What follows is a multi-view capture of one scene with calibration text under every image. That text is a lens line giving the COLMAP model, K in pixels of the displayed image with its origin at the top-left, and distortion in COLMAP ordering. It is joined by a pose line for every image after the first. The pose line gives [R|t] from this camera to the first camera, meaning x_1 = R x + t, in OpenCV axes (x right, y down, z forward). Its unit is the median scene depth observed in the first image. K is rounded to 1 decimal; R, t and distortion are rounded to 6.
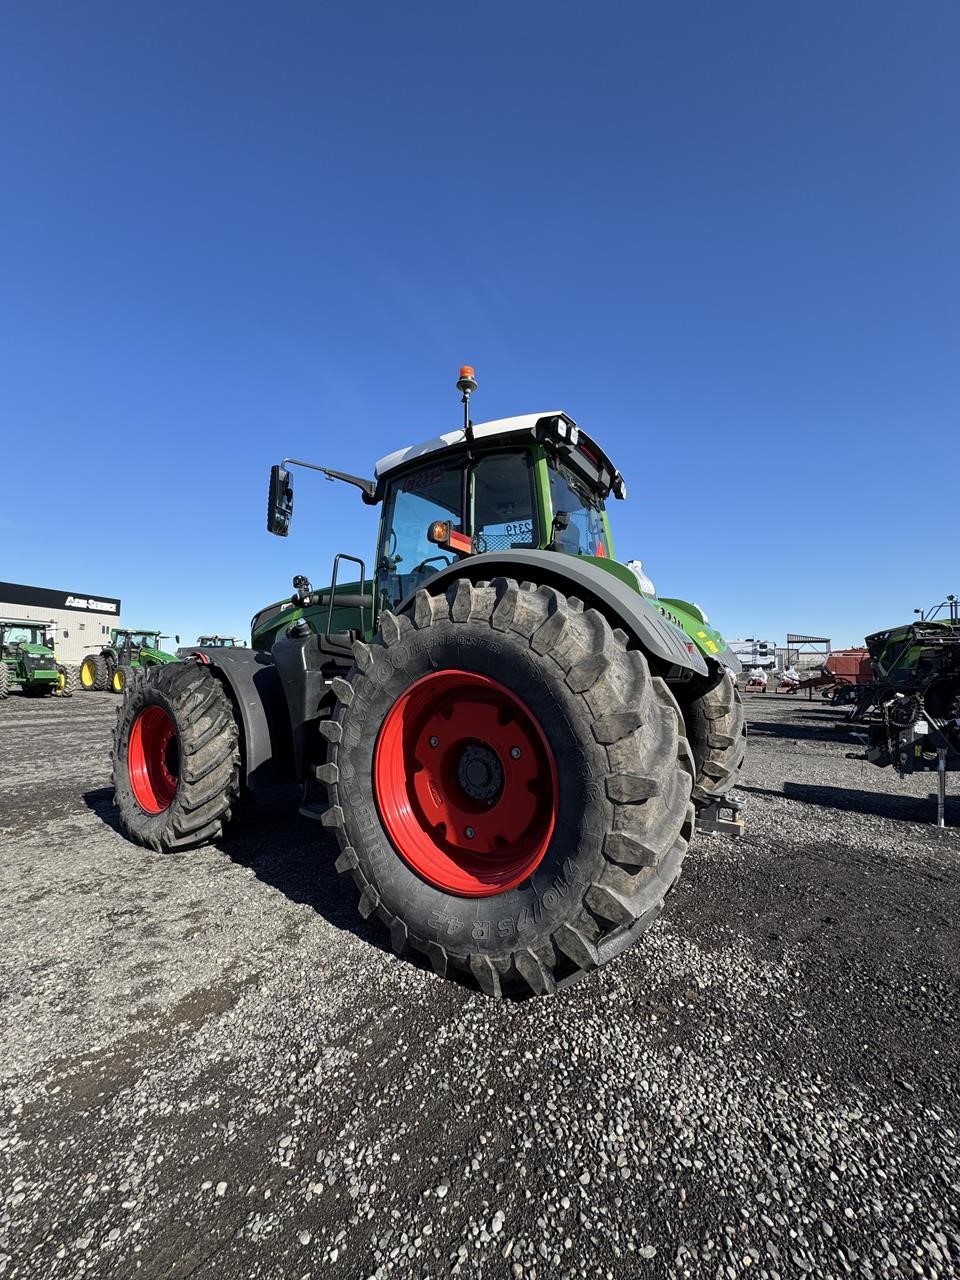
lens RADIAL K [[512.2, 0, 478.9], [0, 512.2, 636.3], [0, 0, 1]] dist [-0.001297, -0.000090]
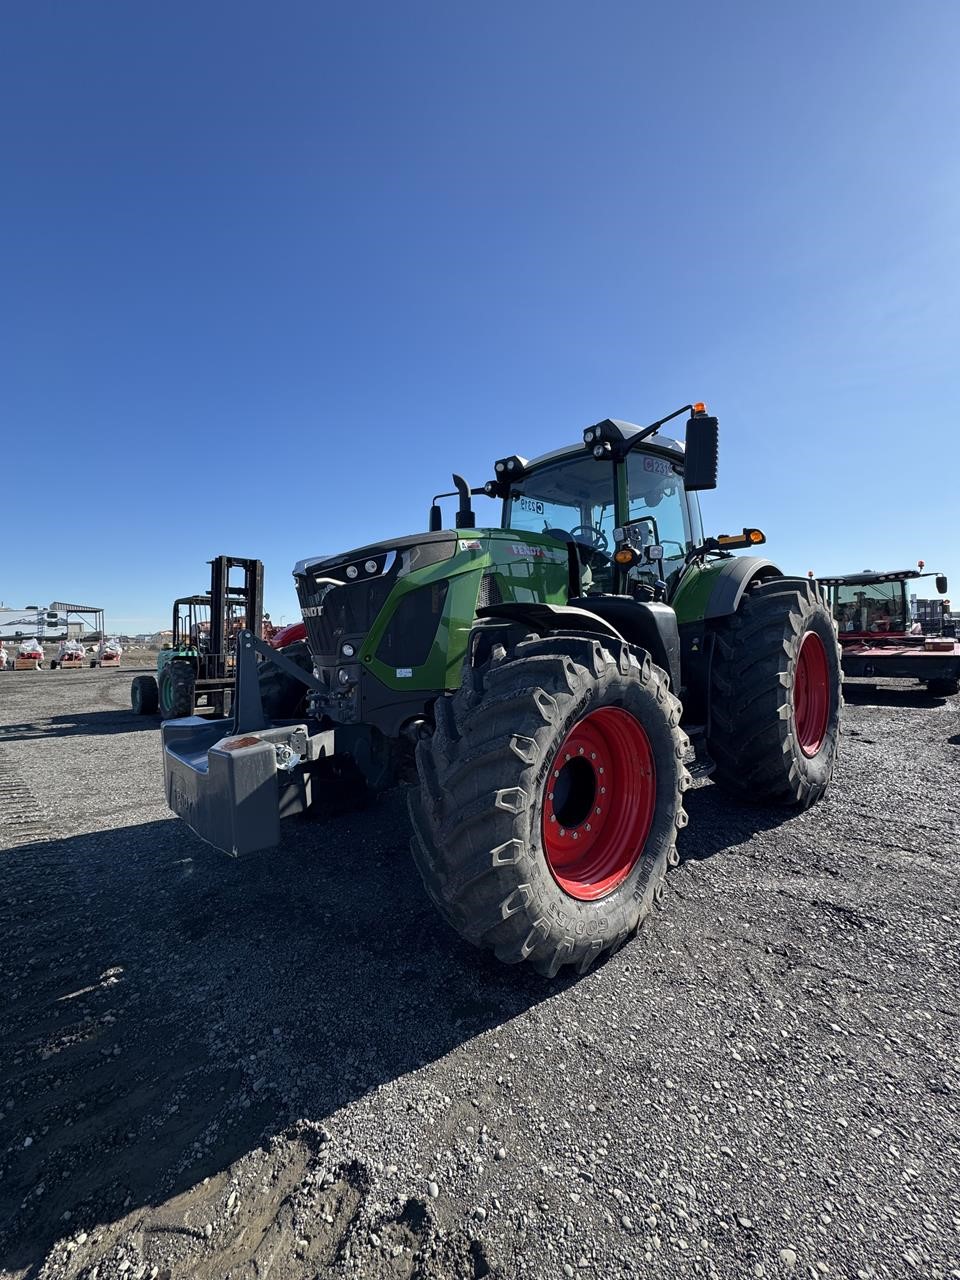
lens RADIAL K [[509.7, 0, 481.8], [0, 509.7, 638.0], [0, 0, 1]] dist [-0.000384, -0.000230]
pose [[0.259409, -0.021419, 0.965530, -1.866322], [-0.036251, 0.998834, 0.031897, 0.089472], [-0.965087, -0.043276, 0.258330, 1.790355]]
